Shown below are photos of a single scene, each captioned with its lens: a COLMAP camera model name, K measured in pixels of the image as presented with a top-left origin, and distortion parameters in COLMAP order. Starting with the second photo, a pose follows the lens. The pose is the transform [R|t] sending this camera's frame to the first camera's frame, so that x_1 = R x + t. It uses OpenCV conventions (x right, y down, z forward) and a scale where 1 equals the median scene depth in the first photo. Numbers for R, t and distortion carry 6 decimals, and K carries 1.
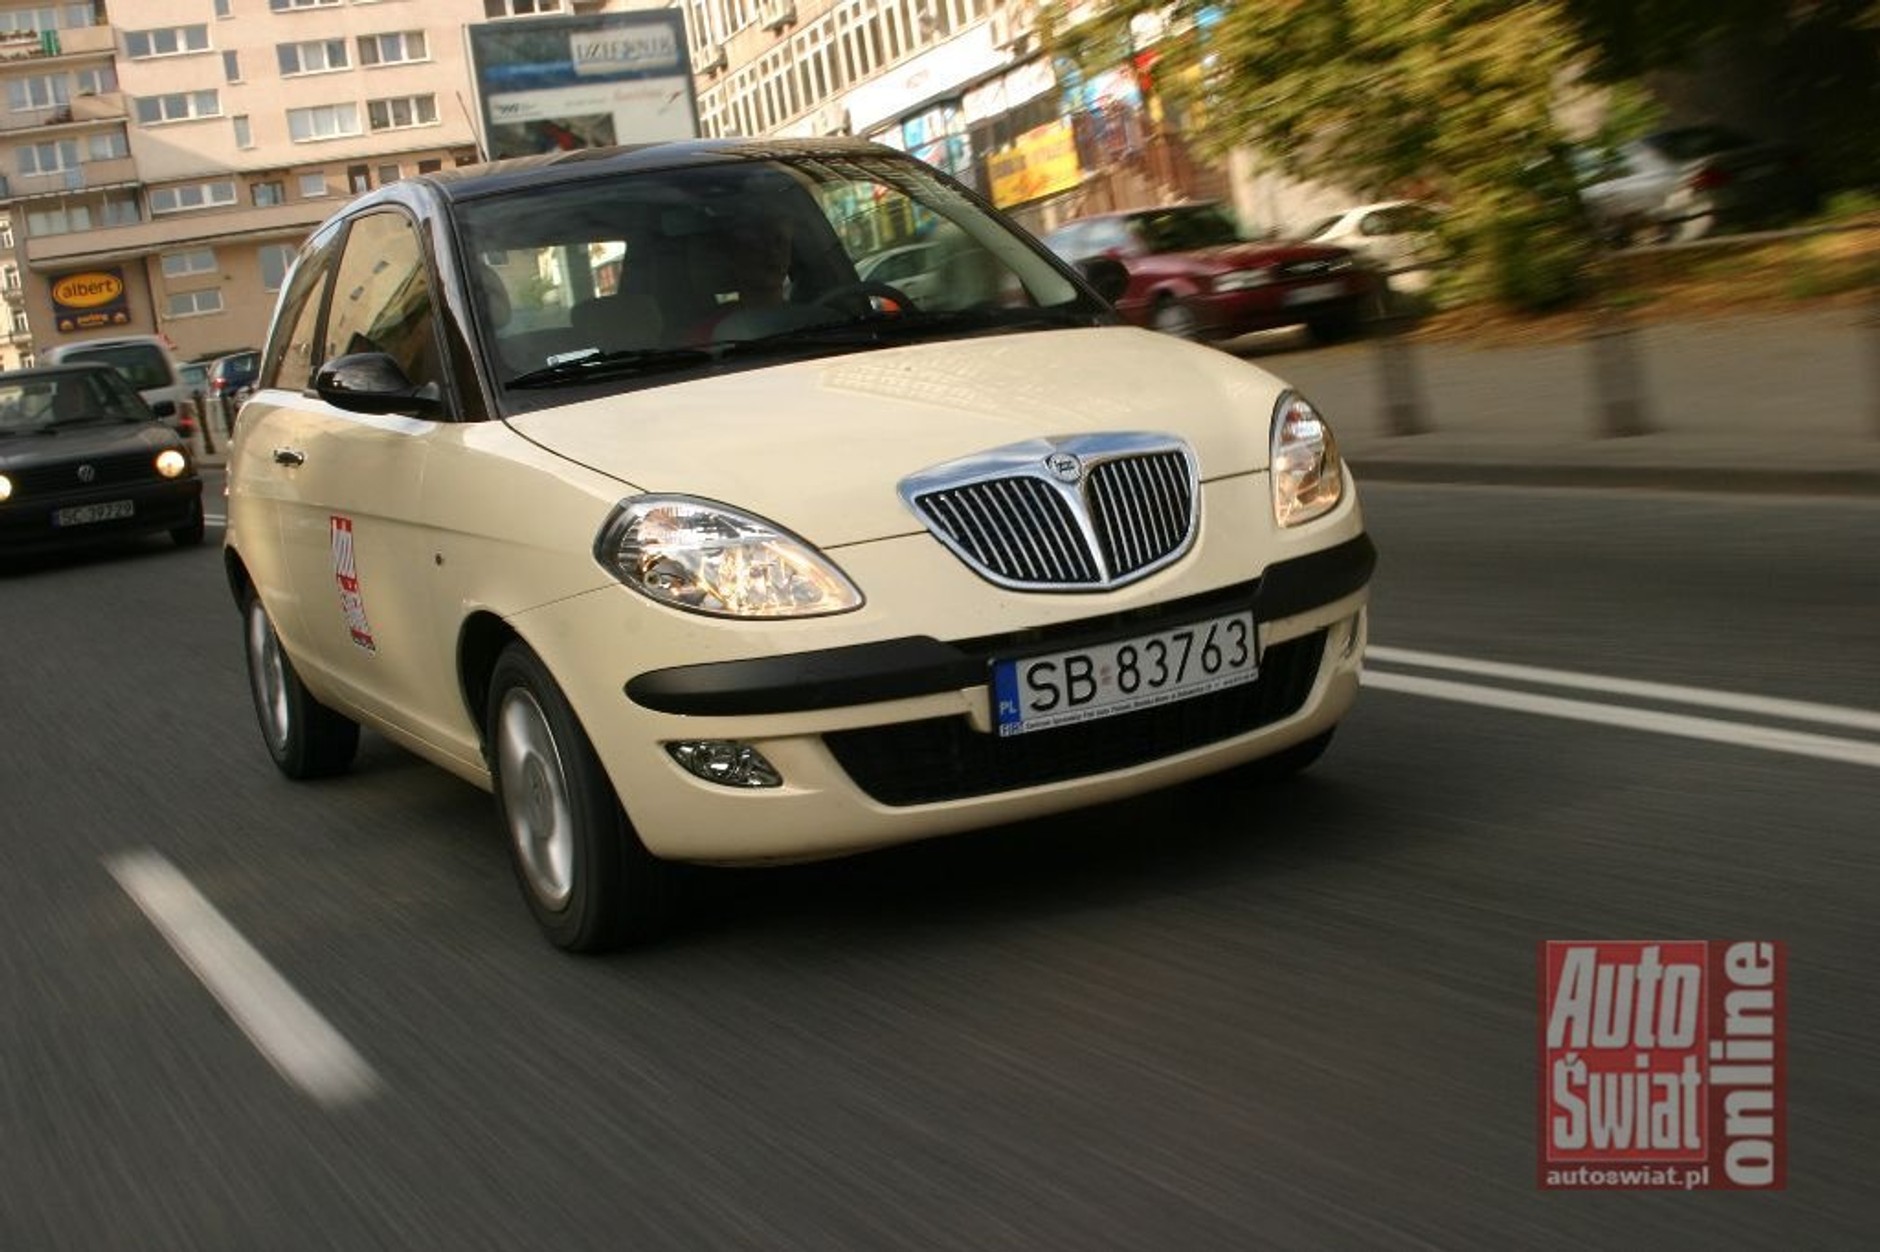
lens RADIAL K [[2444.5, 0, 940.0], [0, 2444.5, 626.0], [0, 0, 1]] dist [-0.195222, 0.007431]
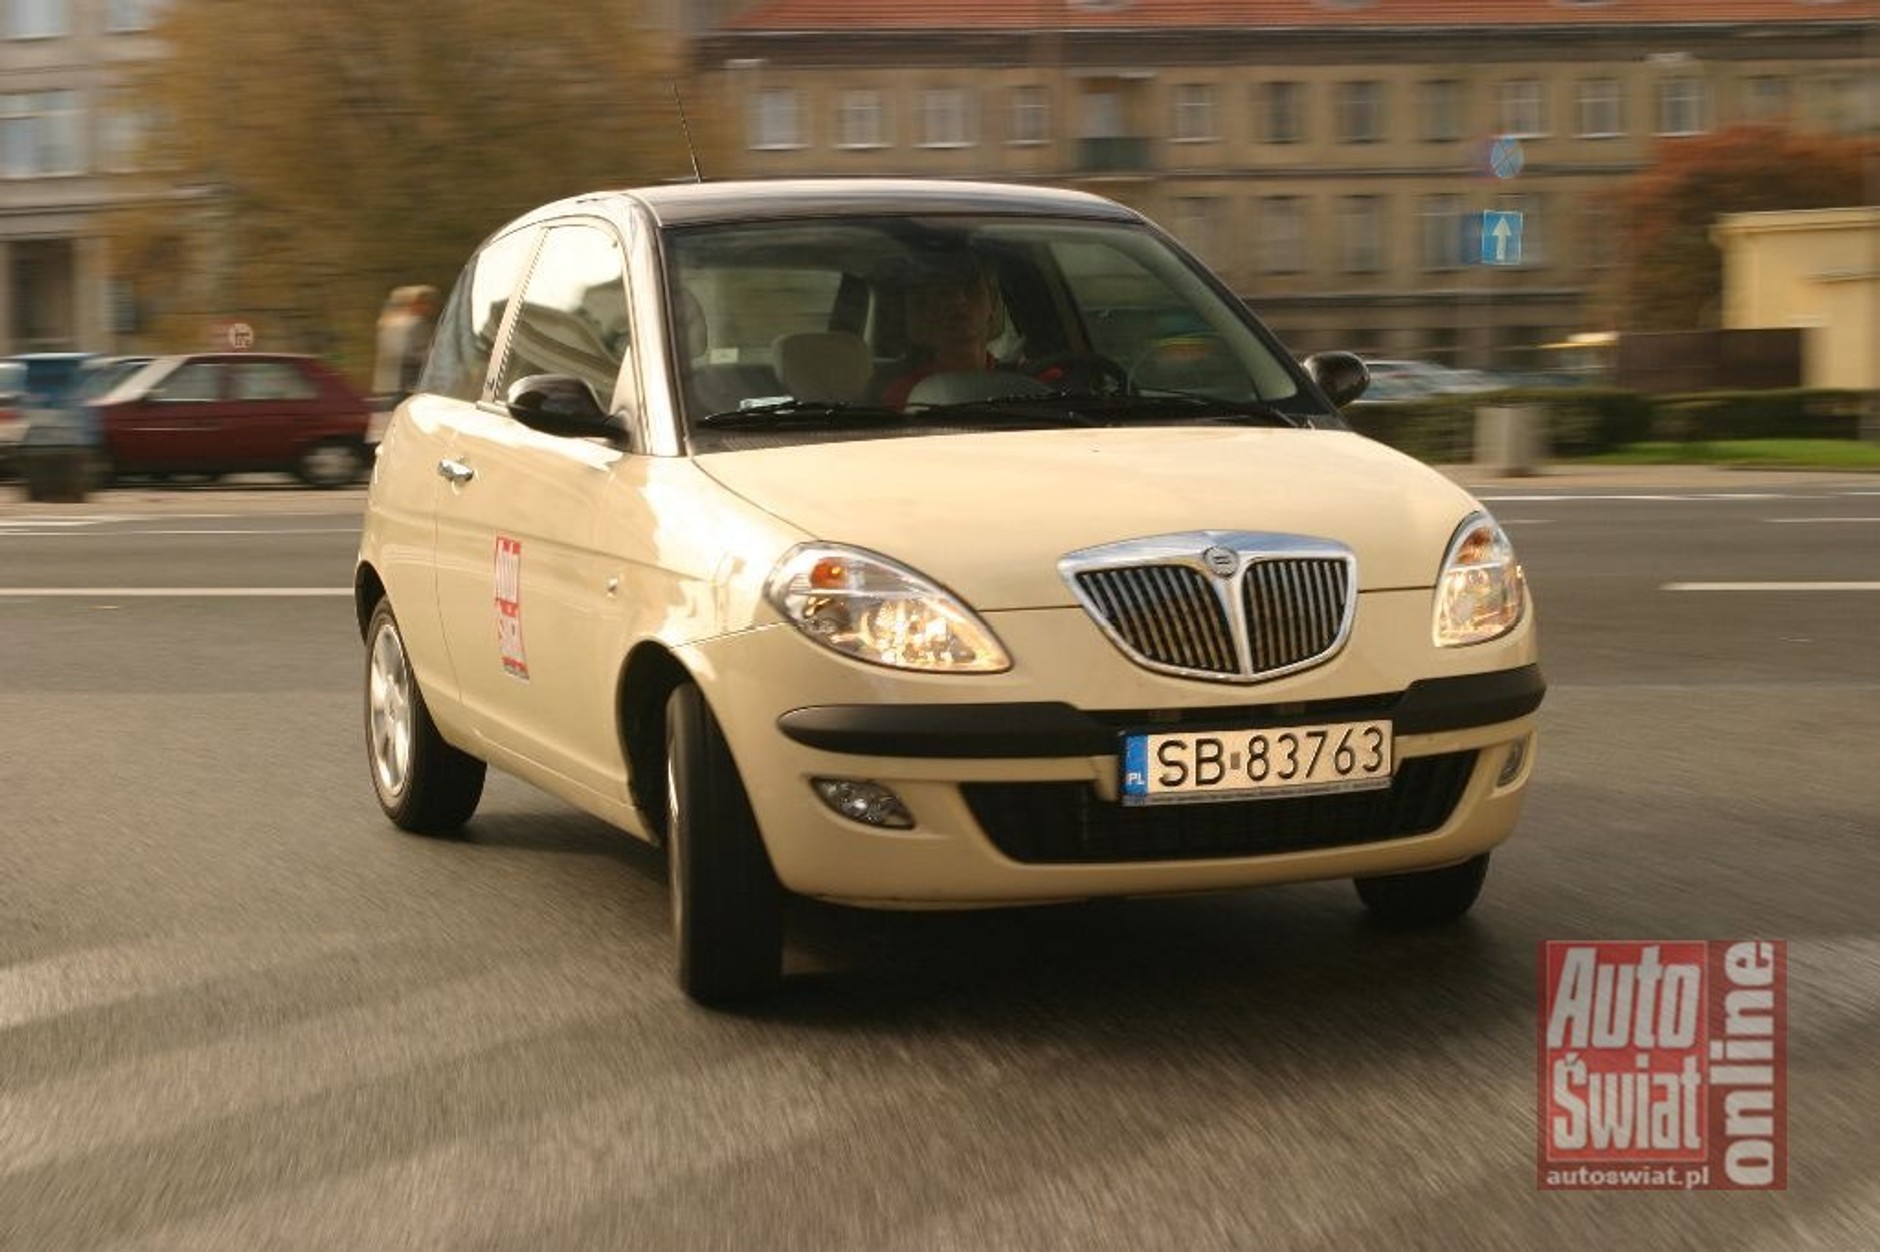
lens RADIAL K [[3593.0, 0, 940.0], [0, 3593.0, 626.0], [0, 0, 1]] dist [0.188761, -0.007356]
pose [[0.989245, 0.110001, -0.096401, 0.084007], [-0.114963, 0.992233, -0.047513, 0.049946], [0.090426, 0.058085, 0.994208, -0.538651]]
